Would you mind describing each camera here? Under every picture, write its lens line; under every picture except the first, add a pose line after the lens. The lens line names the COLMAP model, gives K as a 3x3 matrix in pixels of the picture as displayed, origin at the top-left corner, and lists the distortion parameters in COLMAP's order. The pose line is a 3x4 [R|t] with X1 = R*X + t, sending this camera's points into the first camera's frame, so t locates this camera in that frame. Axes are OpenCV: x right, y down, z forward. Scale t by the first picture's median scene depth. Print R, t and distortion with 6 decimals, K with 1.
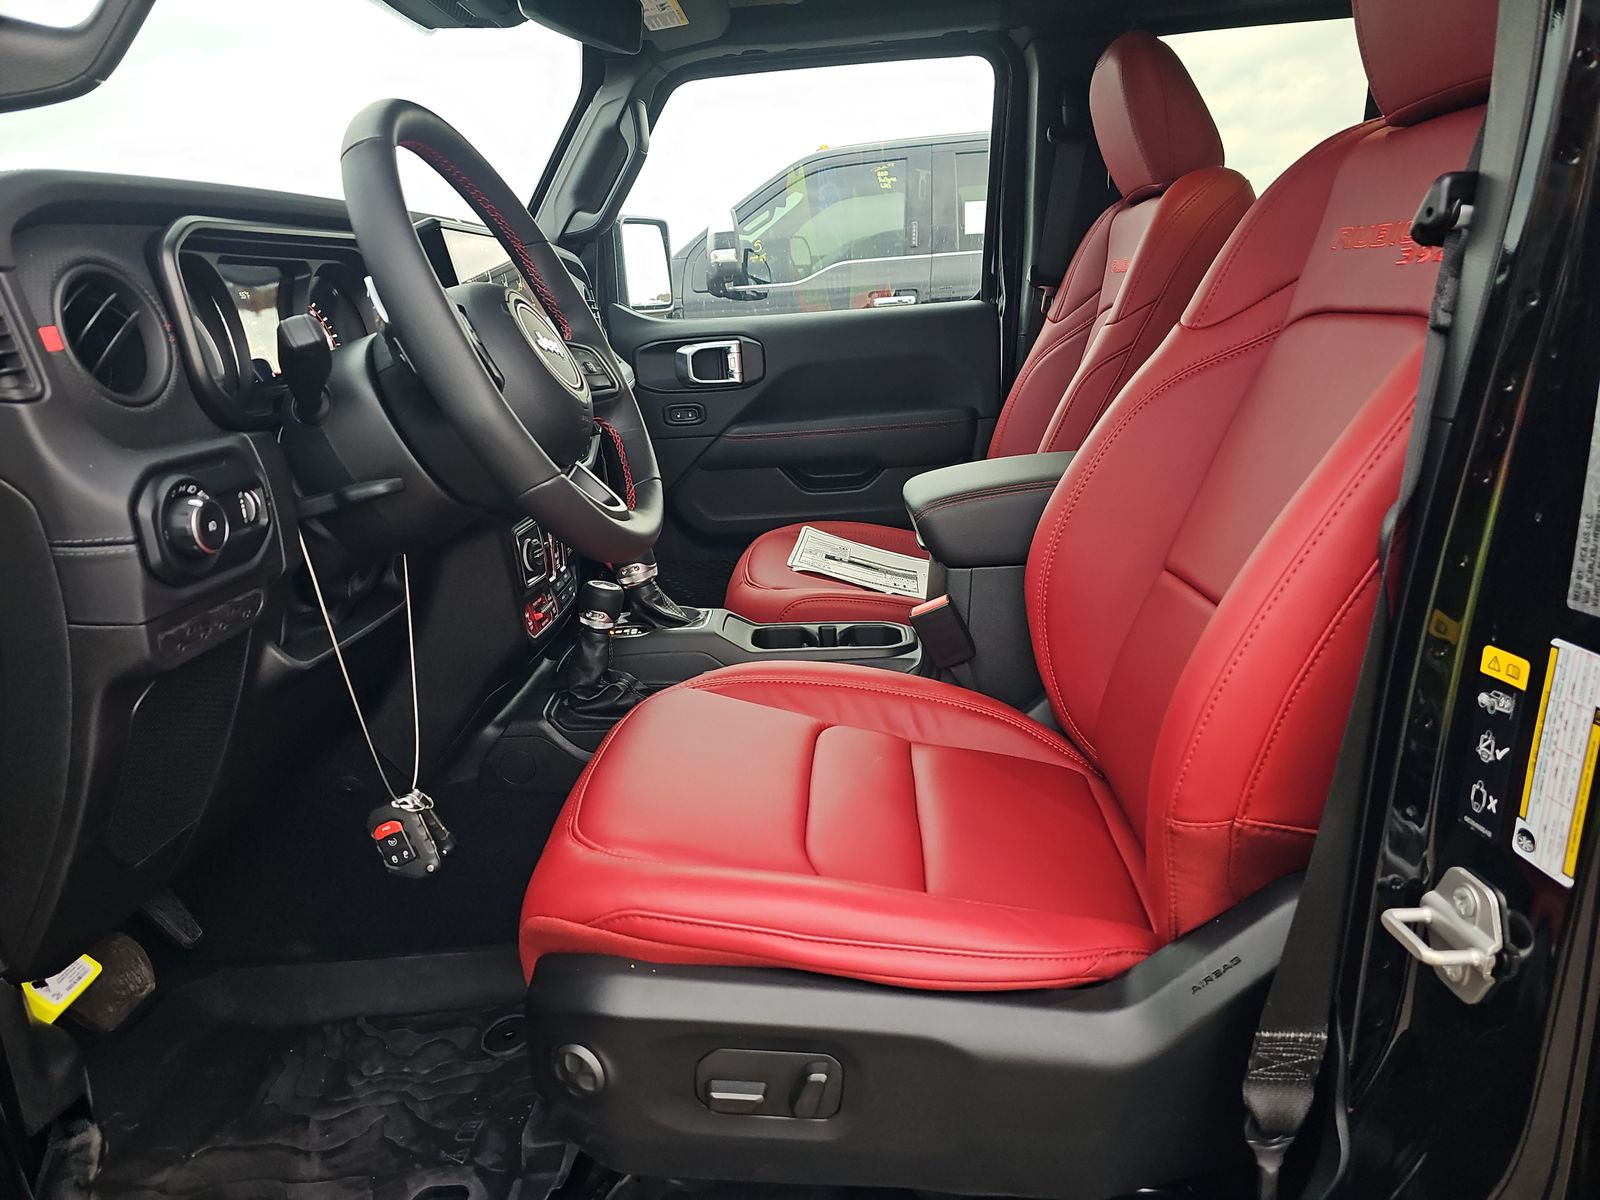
lens RADIAL K [[1062.2, 0, 800.0], [0, 1062.2, 600.0], [0, 0, 1]] dist [0.019733, -0.003216]
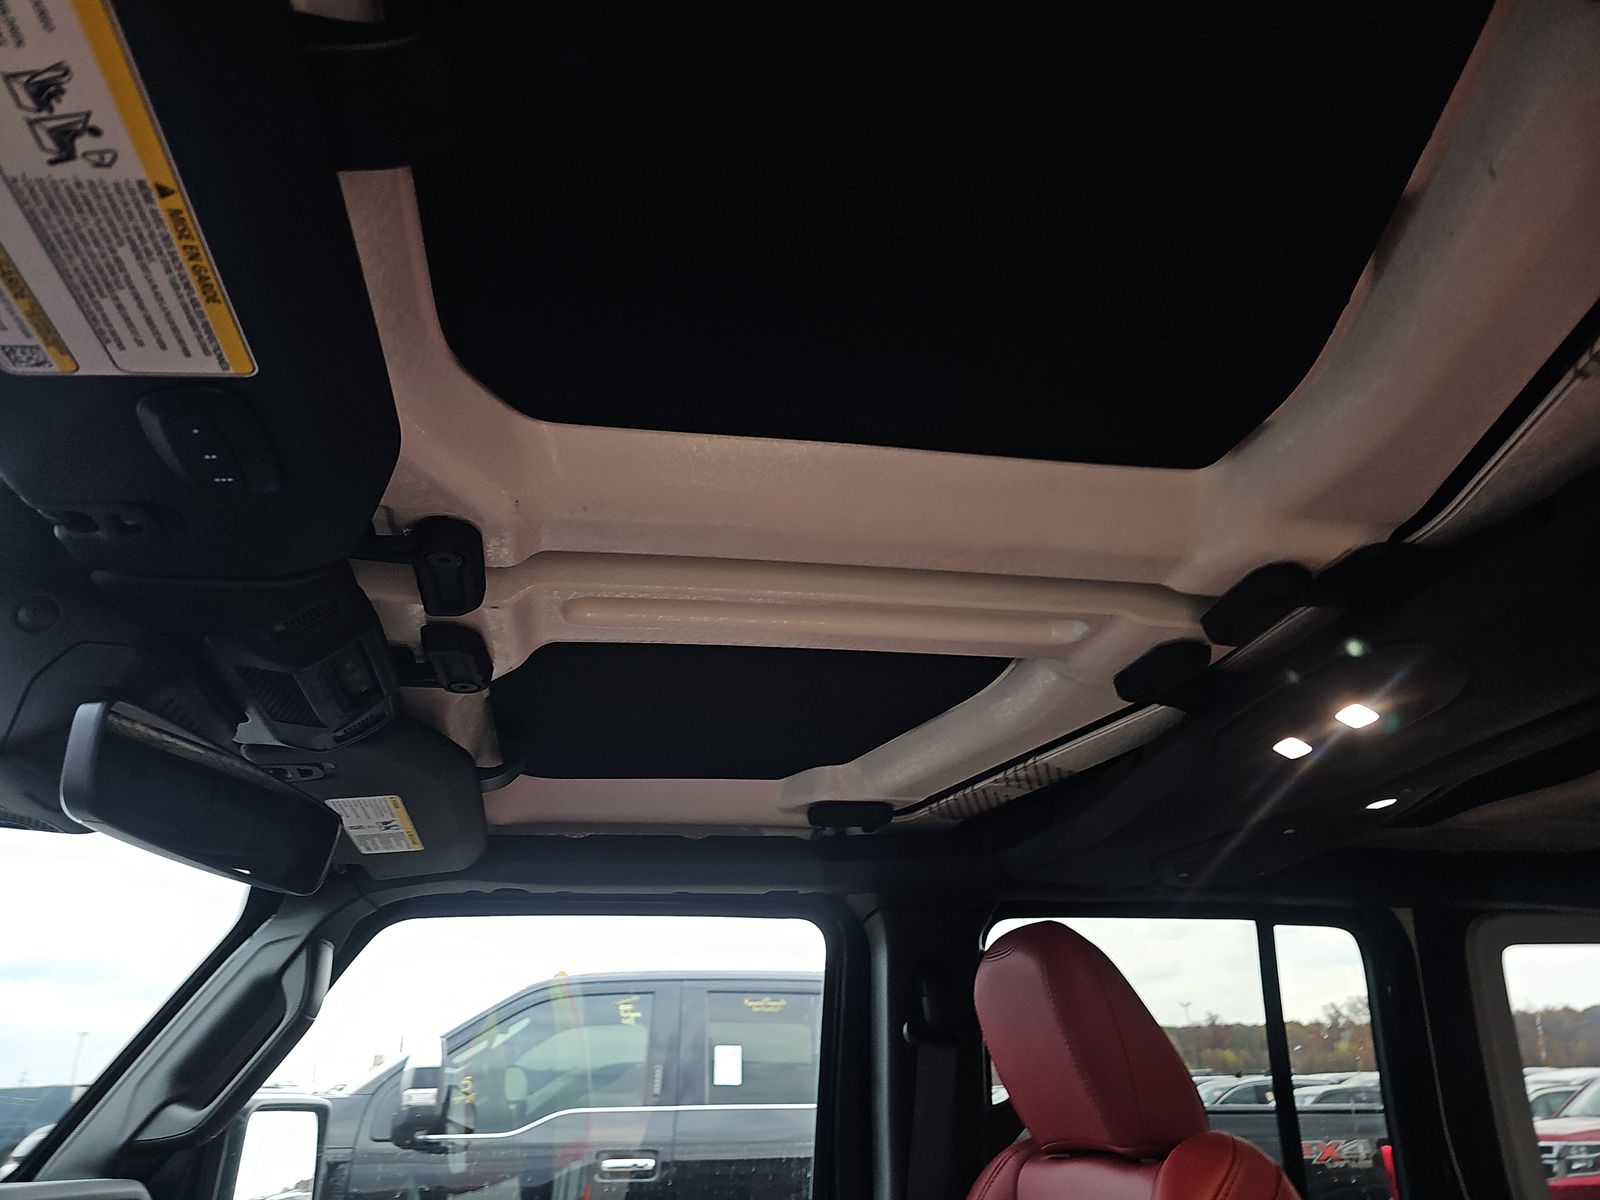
lens RADIAL K [[1062.2, 0, 800.0], [0, 1062.2, 600.0], [0, 0, 1]] dist [0.019733, -0.003216]
pose [[0.969238, 0.145226, 0.198716, -0.019824], [0.024385, 0.746739, -0.664670, -0.140470], [-0.244916, 0.649069, 0.720226, 0.242665]]
